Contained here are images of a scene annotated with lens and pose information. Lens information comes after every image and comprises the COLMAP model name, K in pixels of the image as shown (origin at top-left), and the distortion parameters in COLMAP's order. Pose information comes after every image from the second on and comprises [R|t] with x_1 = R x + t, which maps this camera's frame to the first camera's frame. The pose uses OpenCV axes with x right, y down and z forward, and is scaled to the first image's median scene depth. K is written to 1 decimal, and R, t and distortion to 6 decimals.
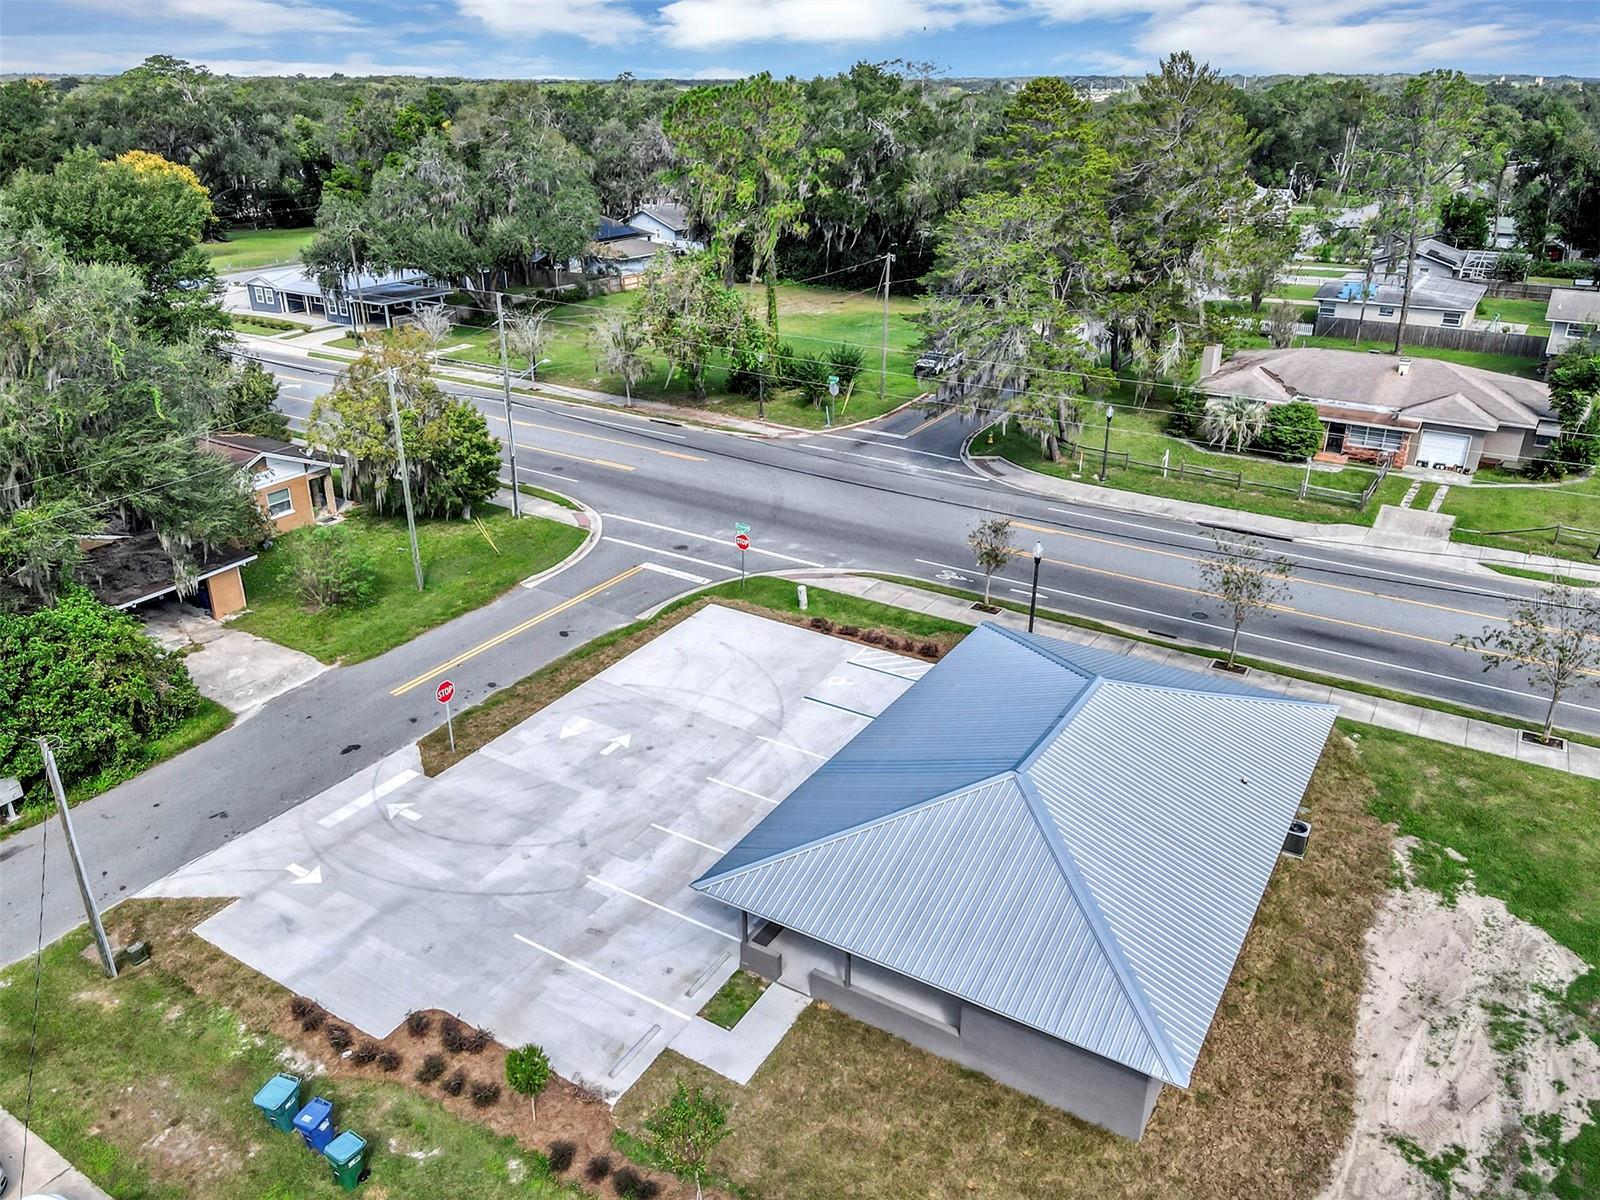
lens RADIAL K [[1176.7, 0, 788.2], [0, 1176.7, 601.6], [0, 0, 1]] dist [0.005895, 0.000462]
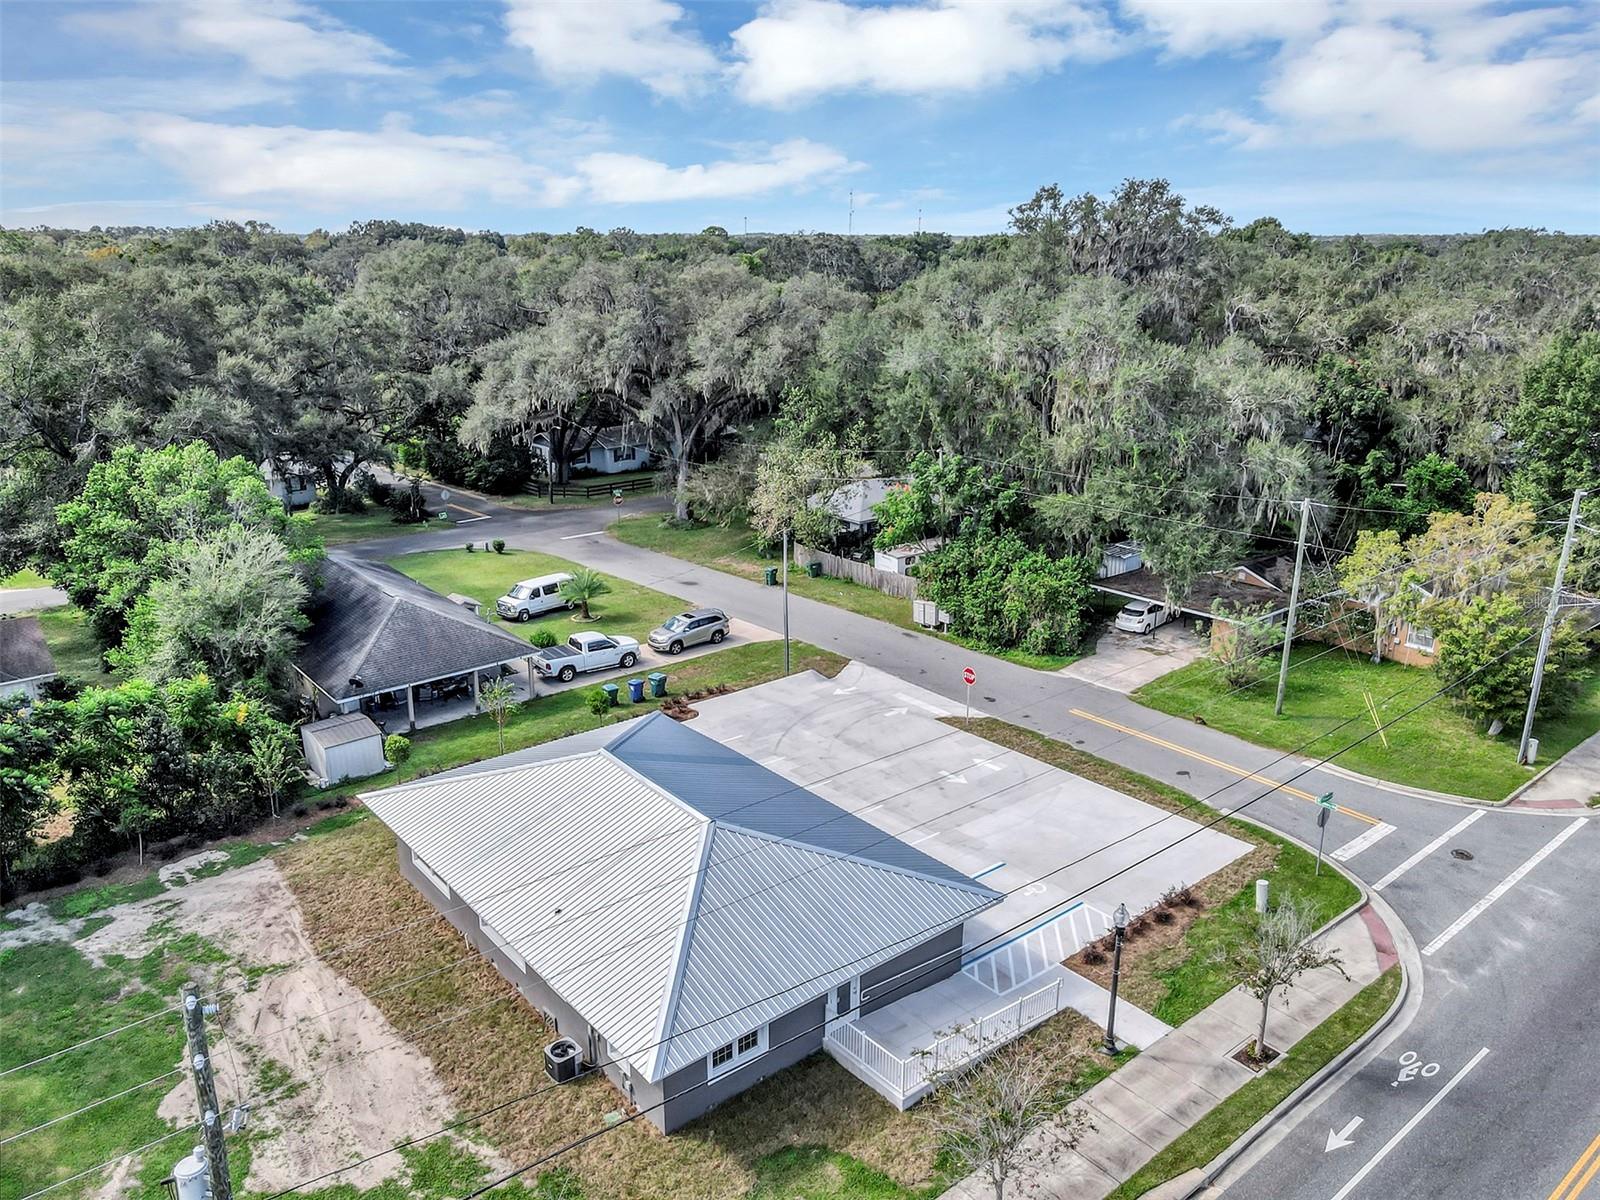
lens RADIAL K [[1176.7, 0, 788.2], [0, 1176.7, 601.6], [0, 0, 1]] dist [0.005895, 0.000462]
pose [[-0.320794, 0.281178, -0.904450, 0.730624], [-0.387894, 0.832163, 0.396285, -0.337667], [0.864077, 0.477957, -0.157885, 0.763779]]
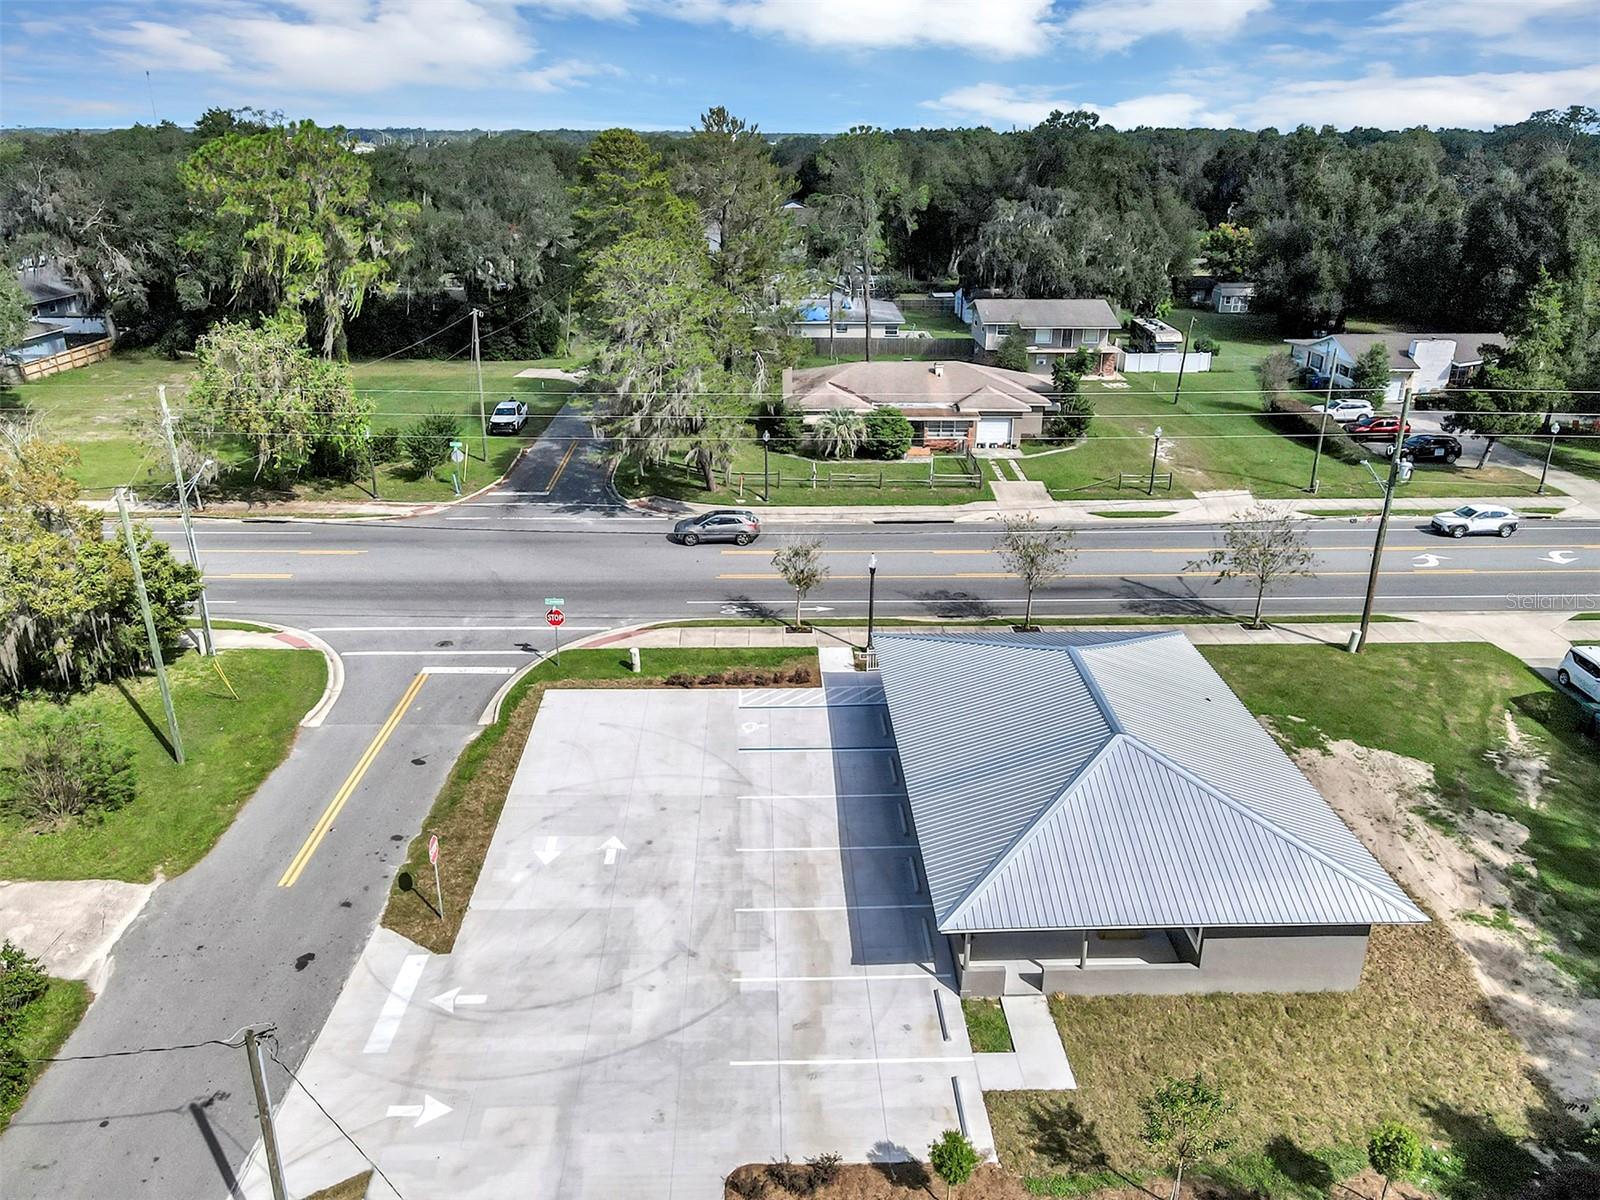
lens RADIAL K [[1176.7, 0, 788.2], [0, 1176.7, 601.6], [0, 0, 1]] dist [0.005895, 0.000462]
pose [[0.834033, -0.203233, 0.512918, -0.364331], [0.223398, 0.974459, 0.022851, -0.043937], [-0.504462, 0.095526, 0.858134, 0.108652]]
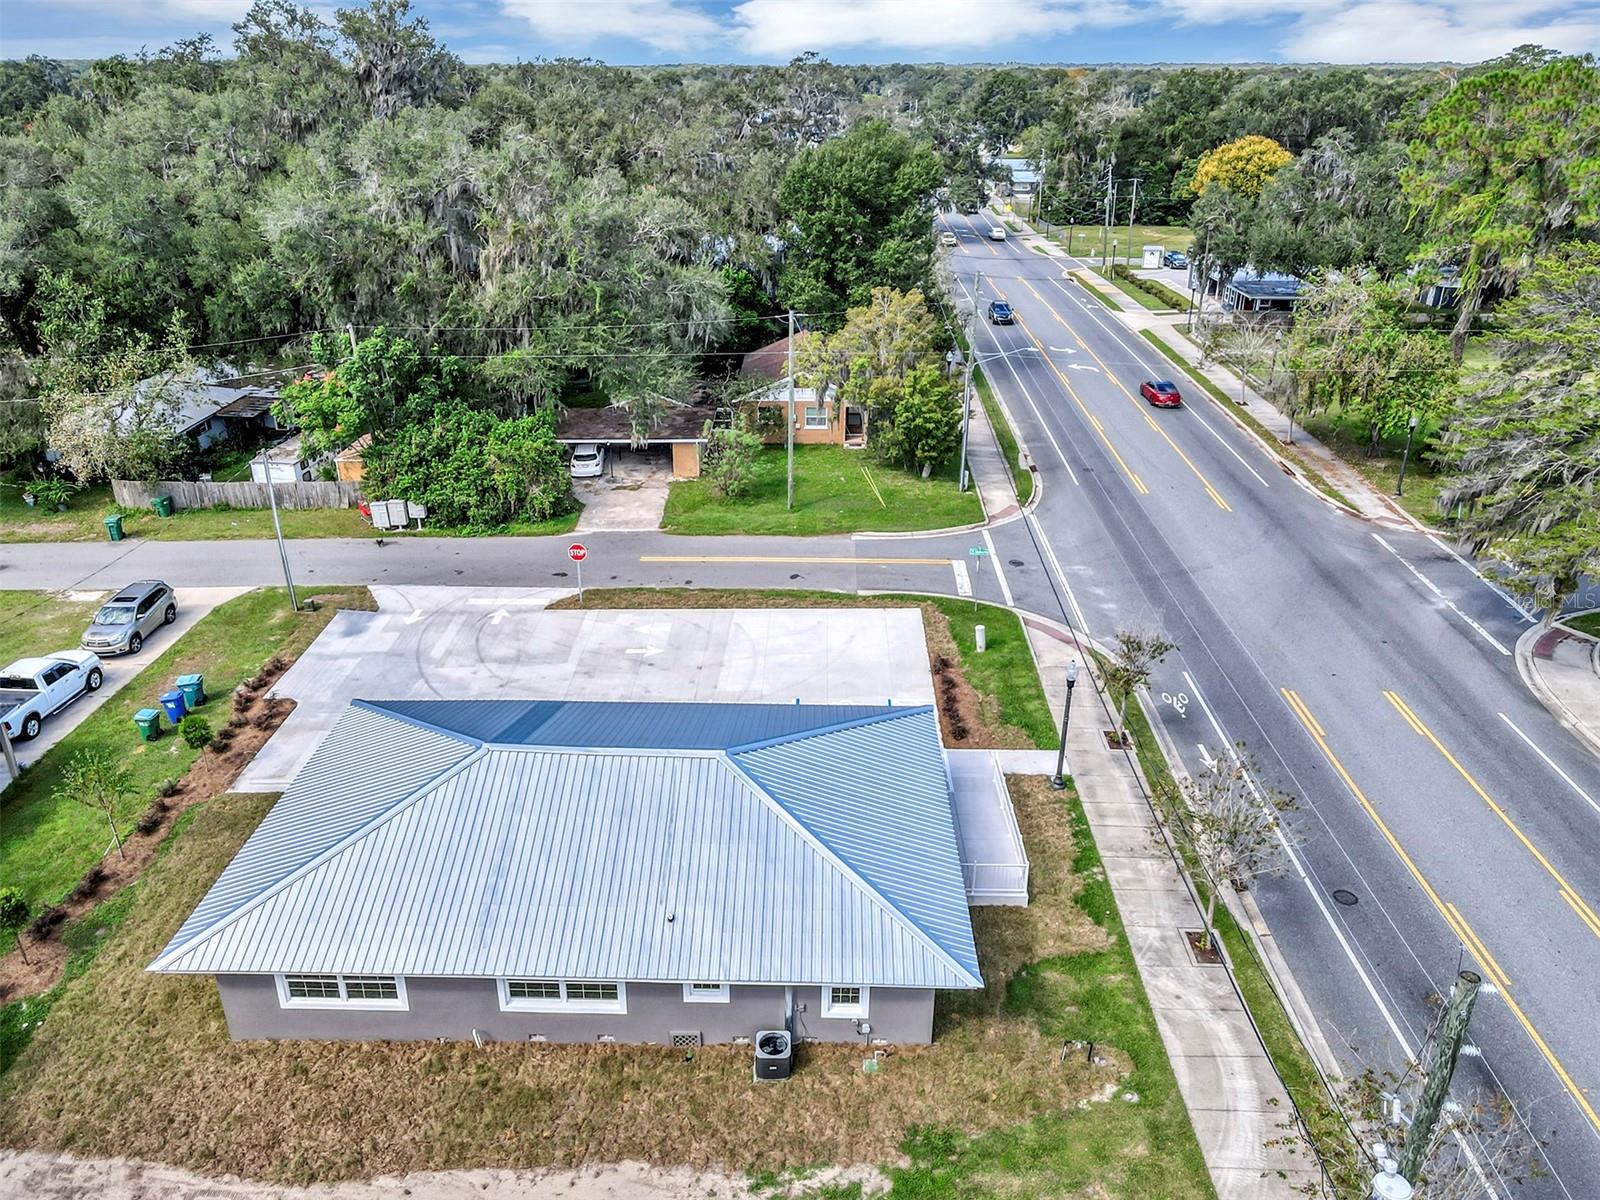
lens RADIAL K [[1176.7, 0, 788.2], [0, 1176.7, 601.6], [0, 0, 1]] dist [0.005895, 0.000462]
pose [[0.506627, 0.358175, -0.784245, 0.631769], [-0.353809, 0.915872, 0.189729, -0.147442], [0.786224, 0.181352, 0.590731, 0.343846]]
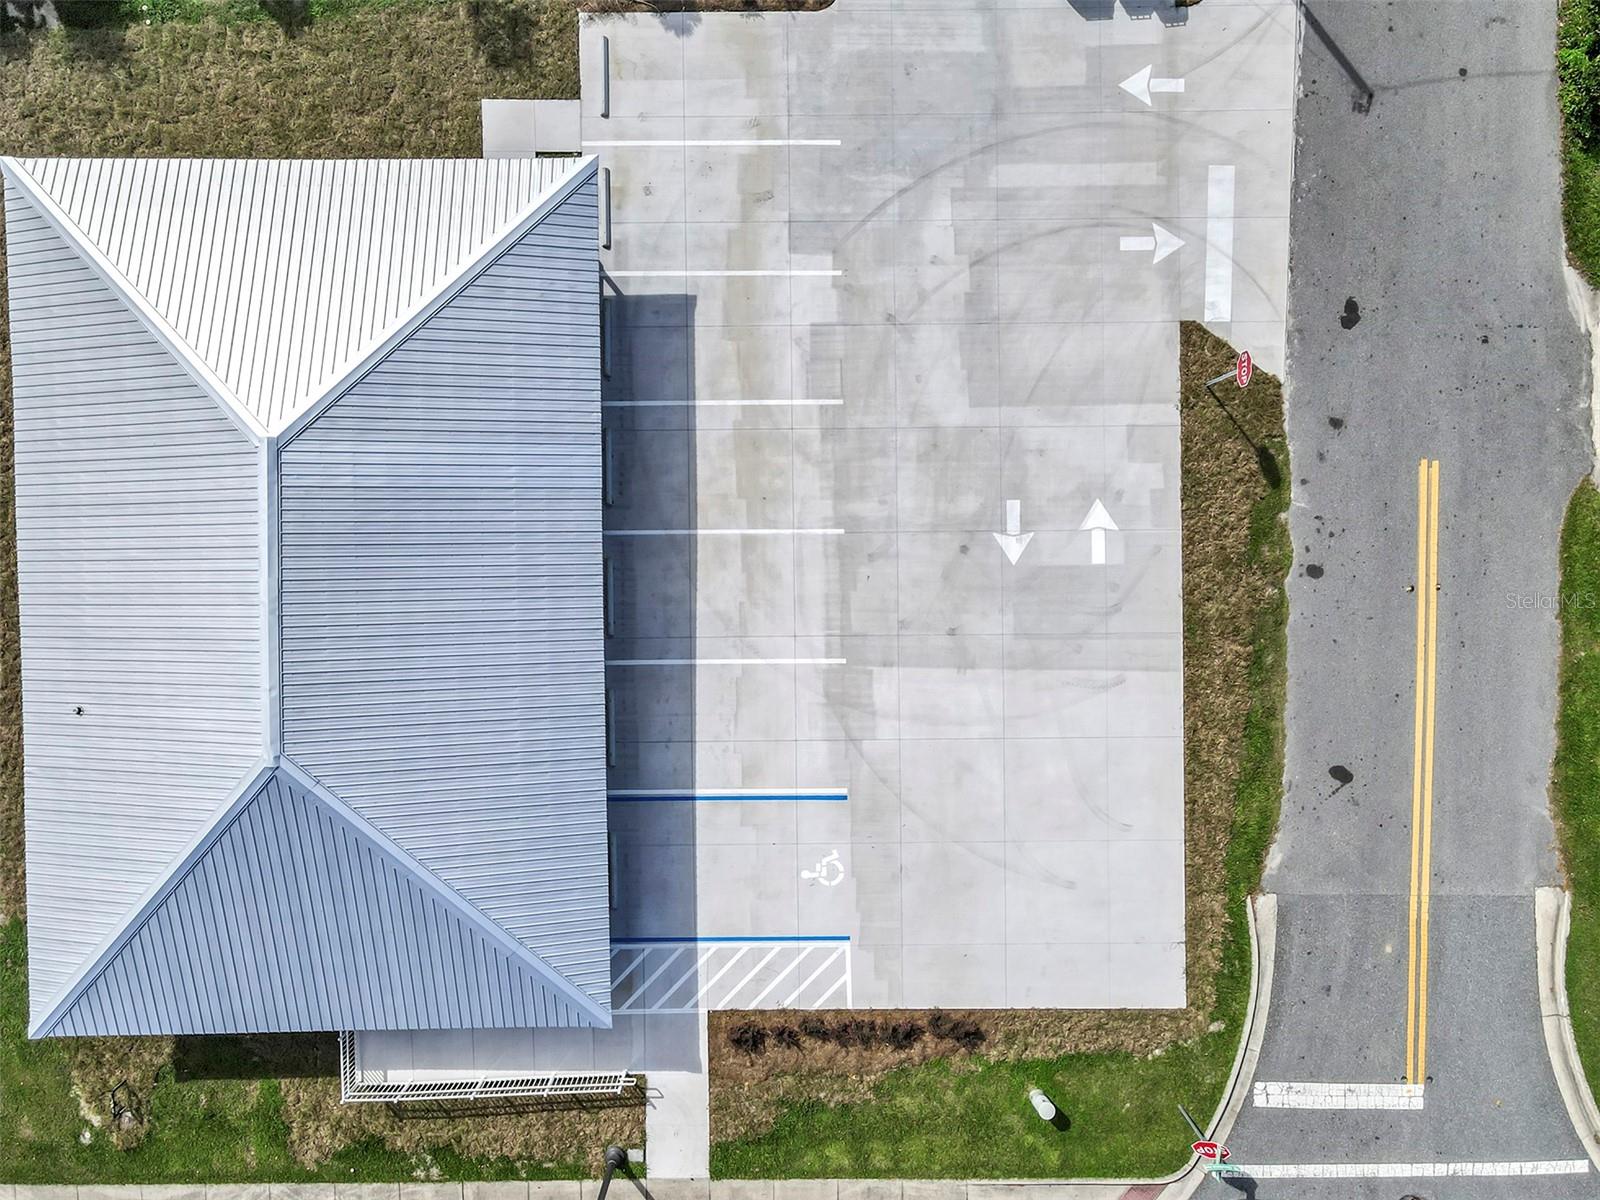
lens RADIAL K [[1176.7, 0, 788.2], [0, 1176.7, 601.6], [0, 0, 1]] dist [0.005895, 0.000462]
pose [[-0.840849, 0.540894, 0.020154, -0.024384], [-0.215792, -0.369142, 0.903973, -0.372282], [0.496393, 0.755756, 0.427113, 0.542415]]
